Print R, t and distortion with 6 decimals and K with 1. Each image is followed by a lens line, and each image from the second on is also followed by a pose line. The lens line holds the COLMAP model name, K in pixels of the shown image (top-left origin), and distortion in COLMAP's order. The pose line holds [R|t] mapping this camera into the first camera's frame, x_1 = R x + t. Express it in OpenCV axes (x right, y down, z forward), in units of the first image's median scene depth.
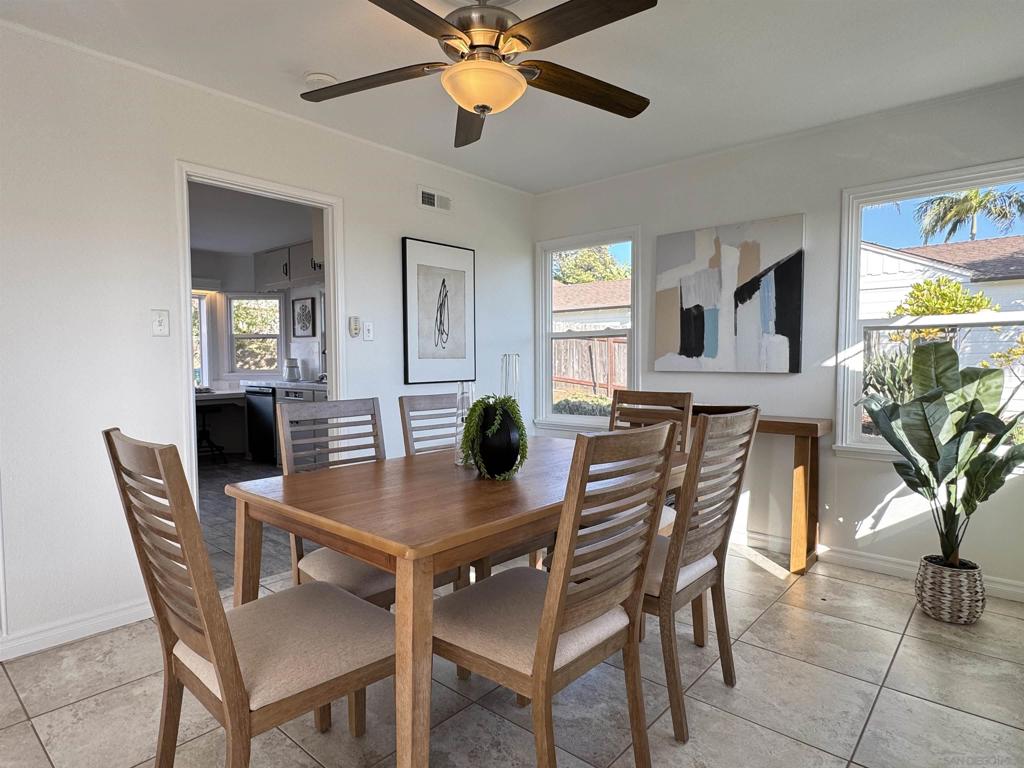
lens RADIAL K [[582.2, 0, 511.7], [0, 582.2, 379.8], [0, 0, 1]] dist [-0.026888, 0.000216]
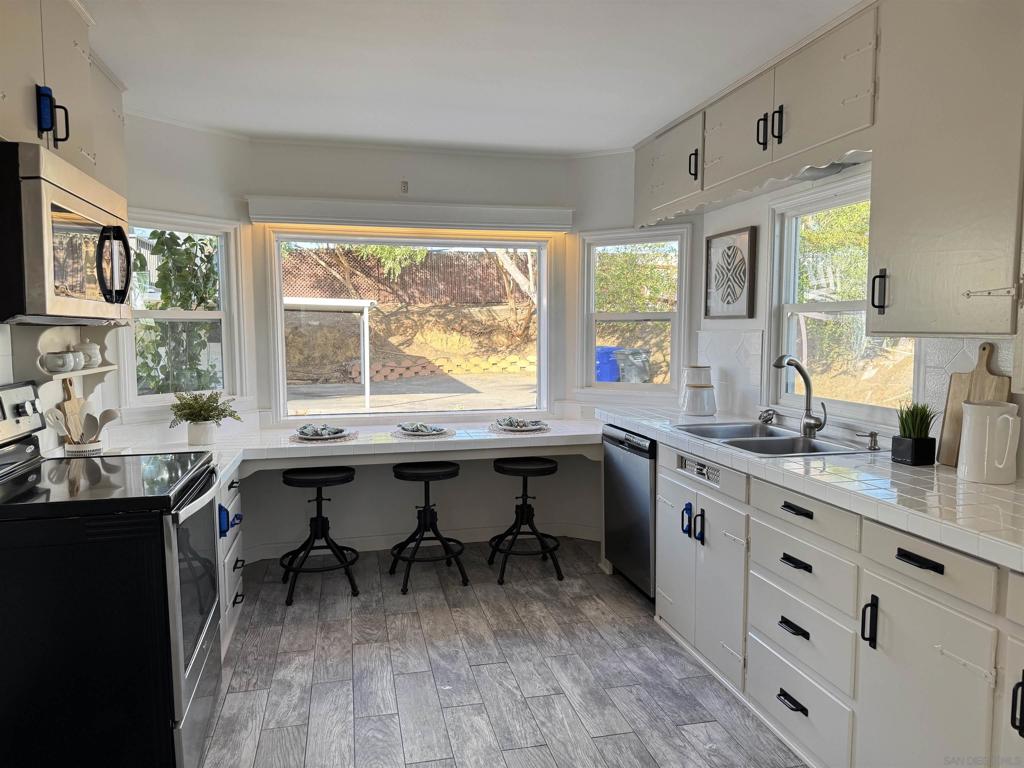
lens RADIAL K [[726.7, 0, 544.5], [0, 726.7, 382.4], [0, 0, 1]] dist [0.140743, -0.228225]
pose [[0.836556, 0.047355, -0.545831, -0.169258], [-0.037476, 0.998870, 0.029222, -0.036943], [0.546598, -0.003991, 0.837386, 0.459328]]
